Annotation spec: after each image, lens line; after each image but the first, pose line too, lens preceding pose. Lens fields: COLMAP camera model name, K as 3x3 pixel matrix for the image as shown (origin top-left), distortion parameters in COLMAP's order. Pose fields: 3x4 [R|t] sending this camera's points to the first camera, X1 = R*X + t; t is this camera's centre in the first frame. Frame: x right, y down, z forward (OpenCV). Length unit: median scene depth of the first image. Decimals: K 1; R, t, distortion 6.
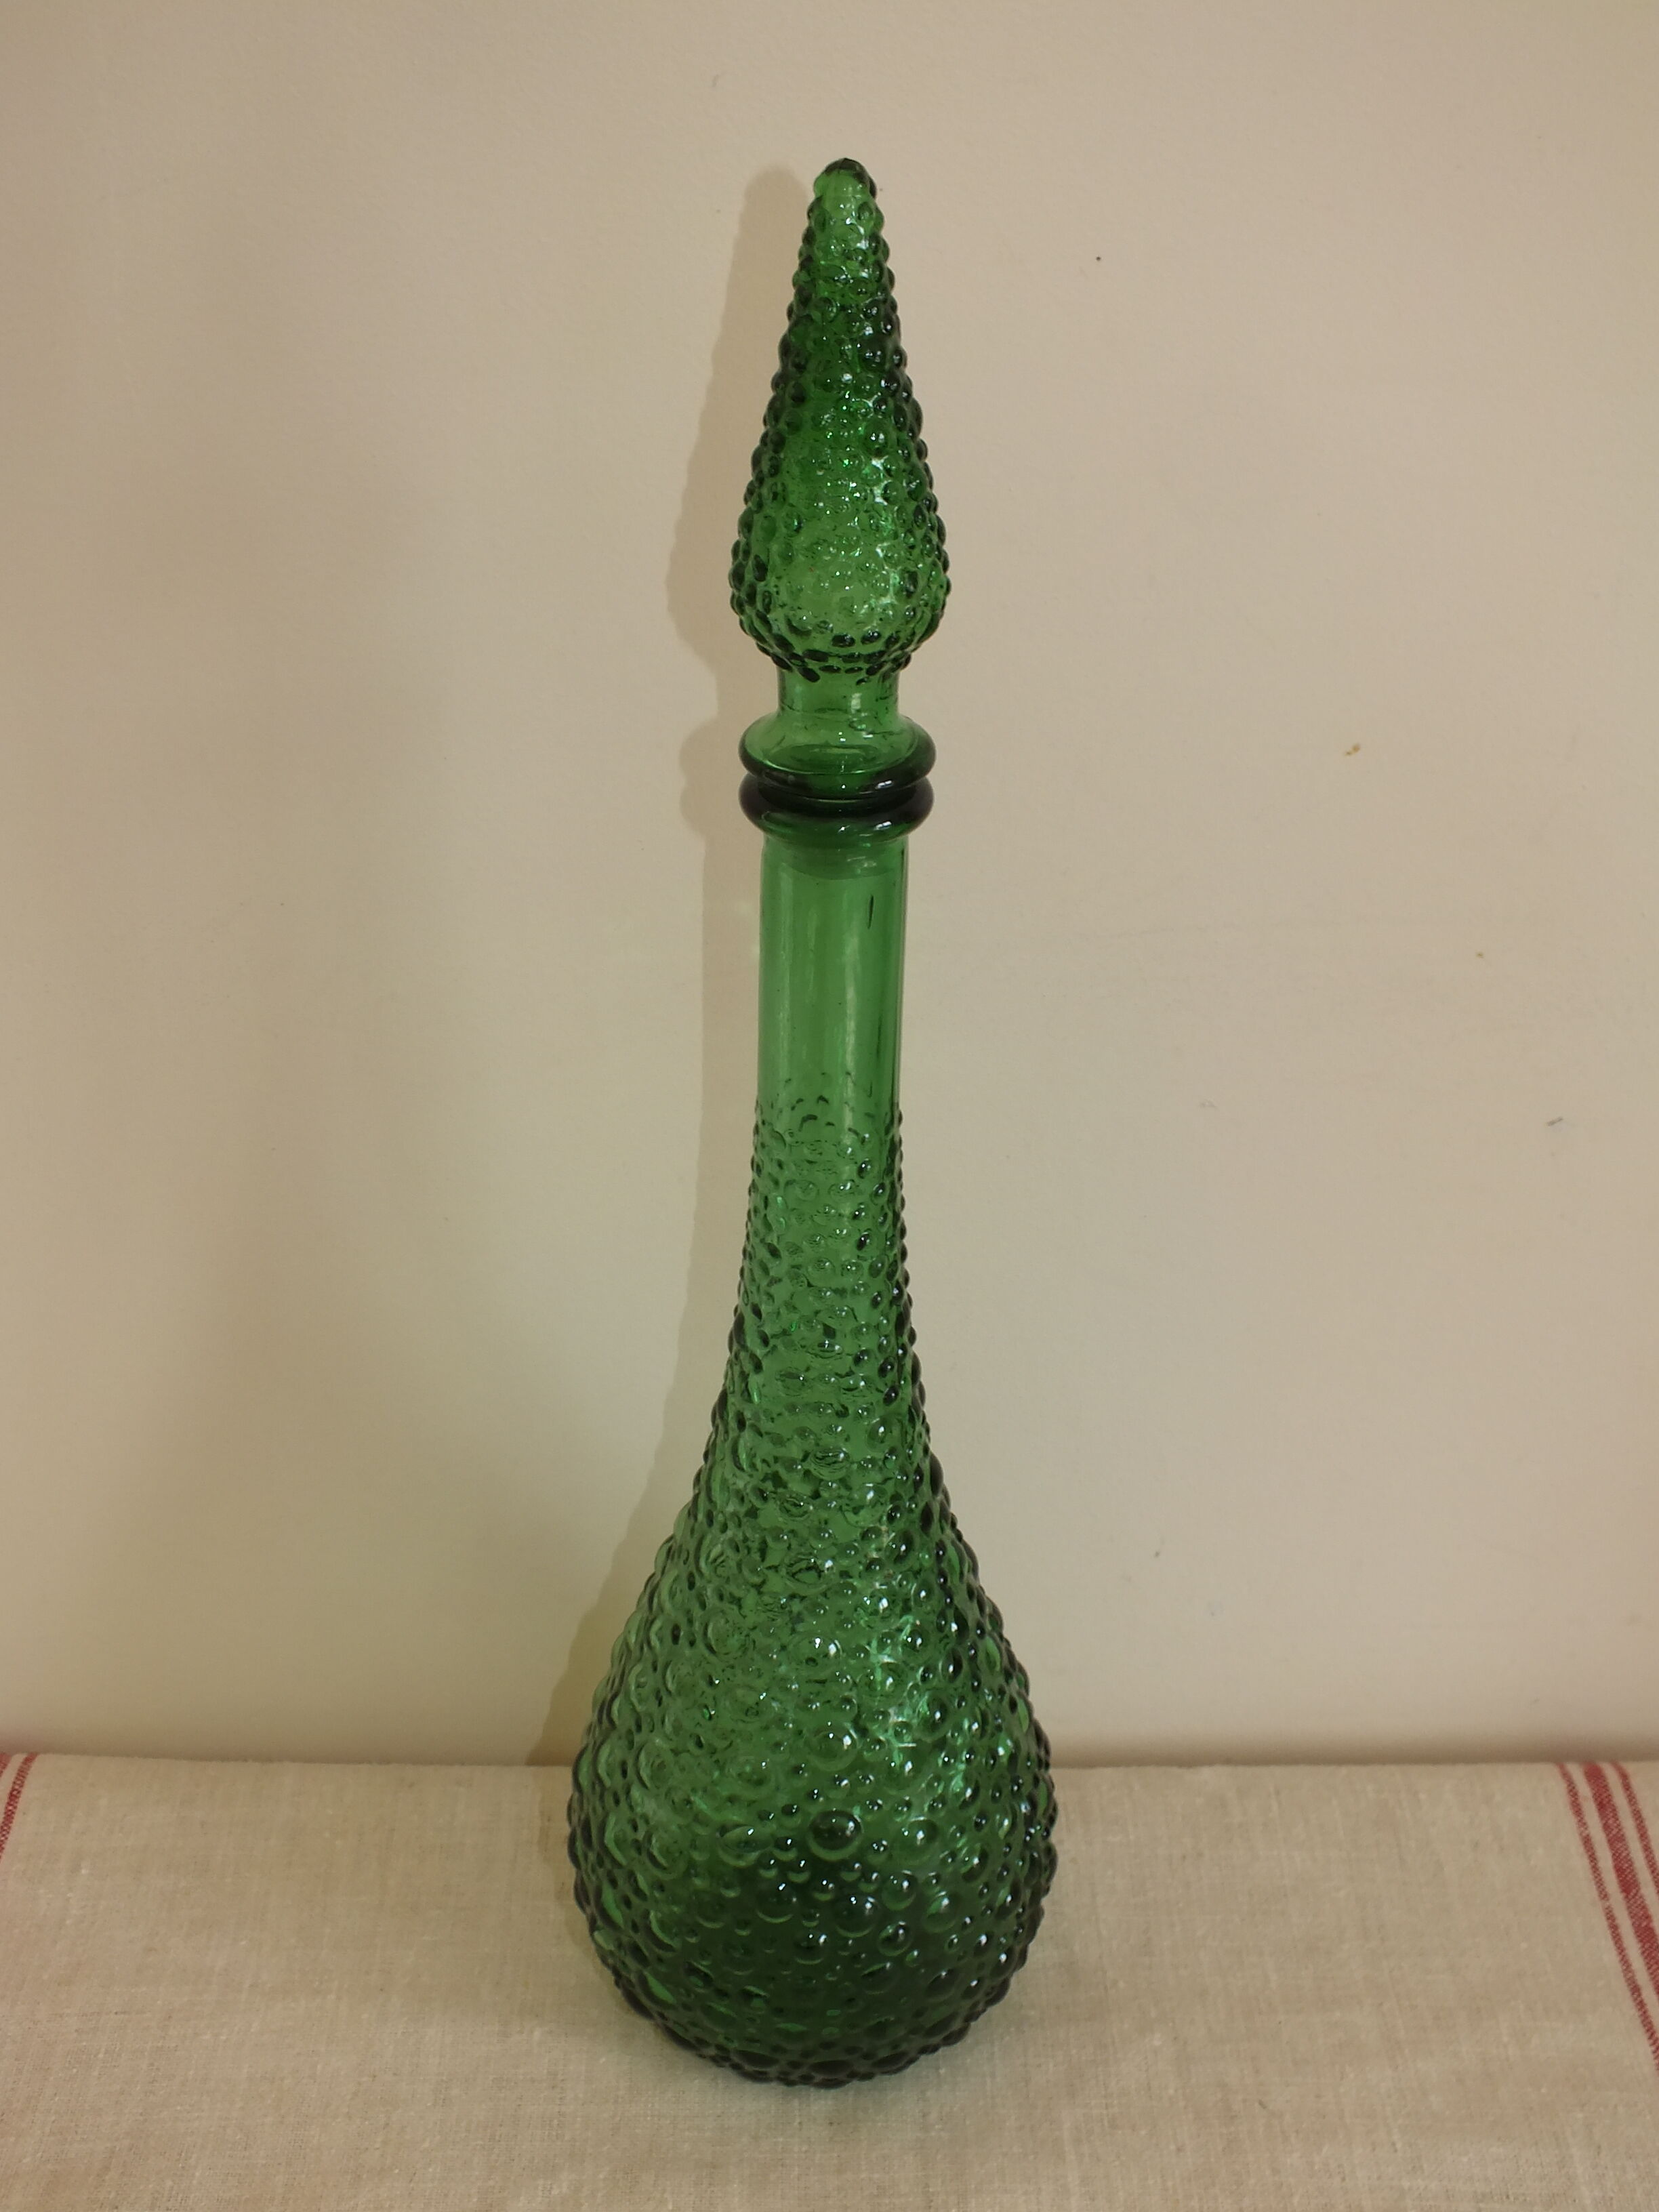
lens RADIAL K [[3064.4, 0, 811.9], [0, 3064.4, 1103.3], [0, 0, 1]] dist [-0.082529, 0.000000]
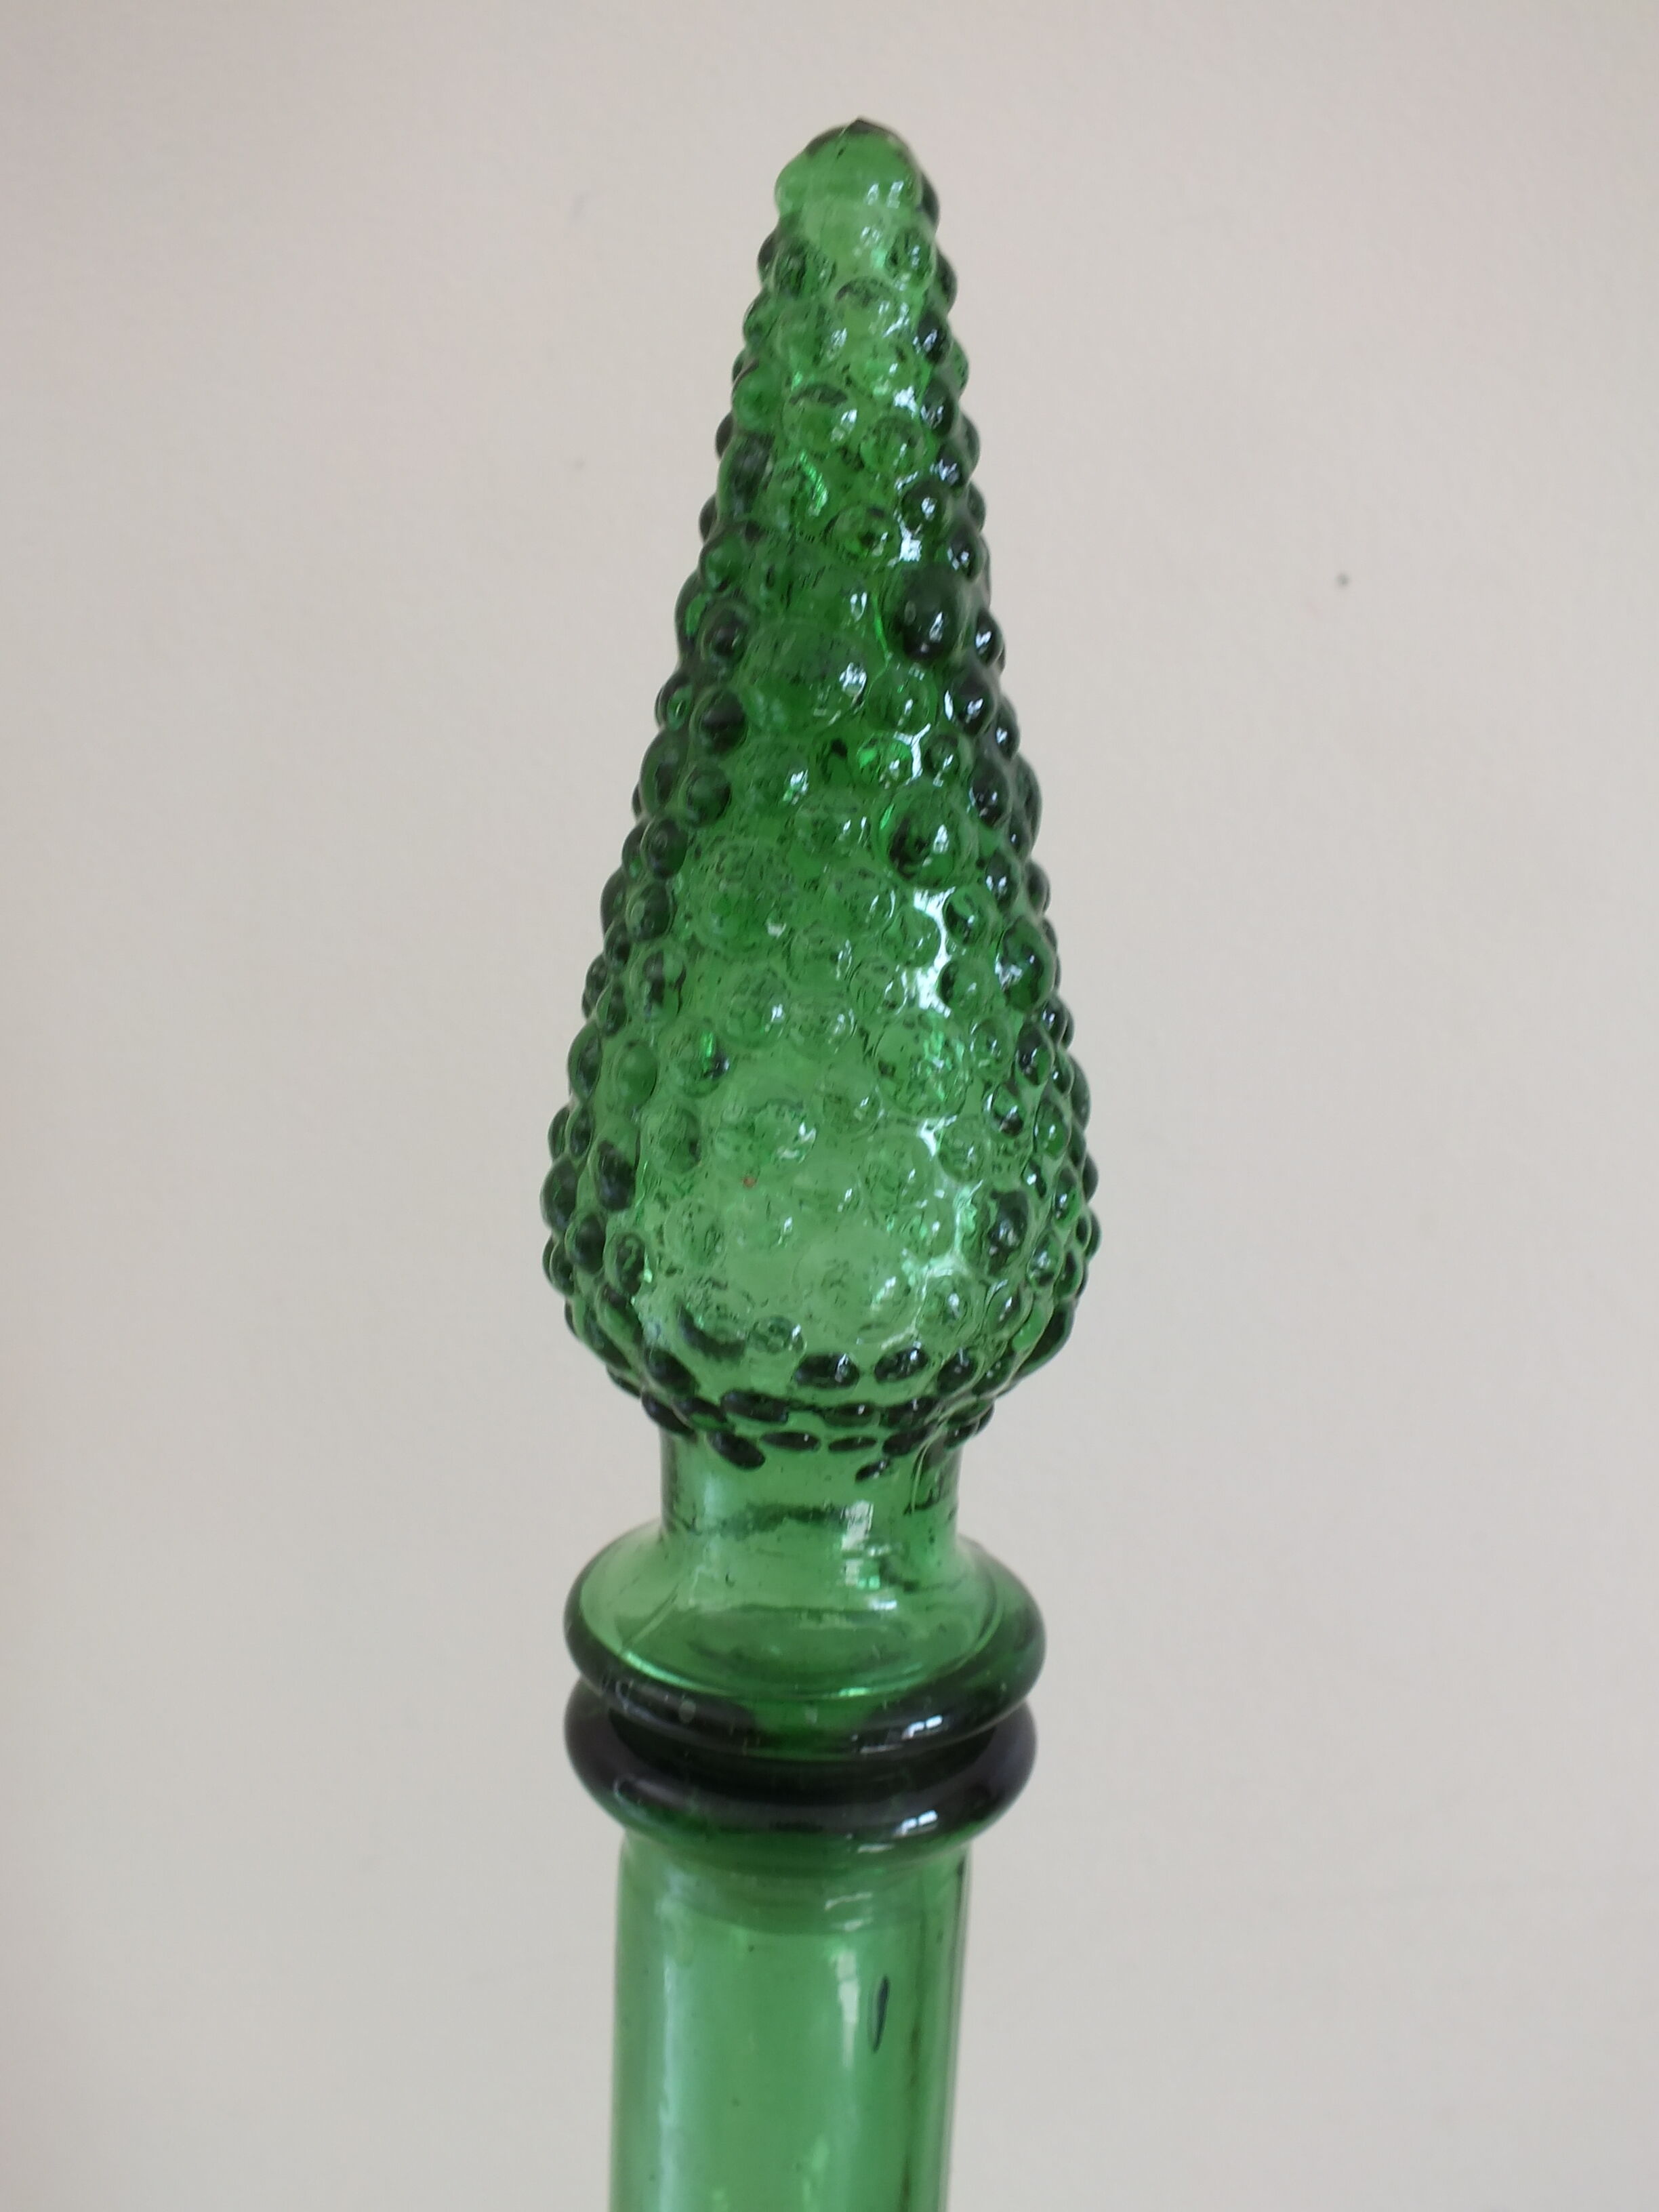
lens RADIAL K [[3064.4, 0, 825.3], [0, 3064.4, 1109.9], [0, 0, 1]] dist [-0.082529, 0.000000]
pose [[0.999569, 0.021658, 0.019830, 0.001647], [-0.017072, 0.978051, -0.207666, -0.103852], [-0.023893, 0.207238, 0.977999, 0.621604]]
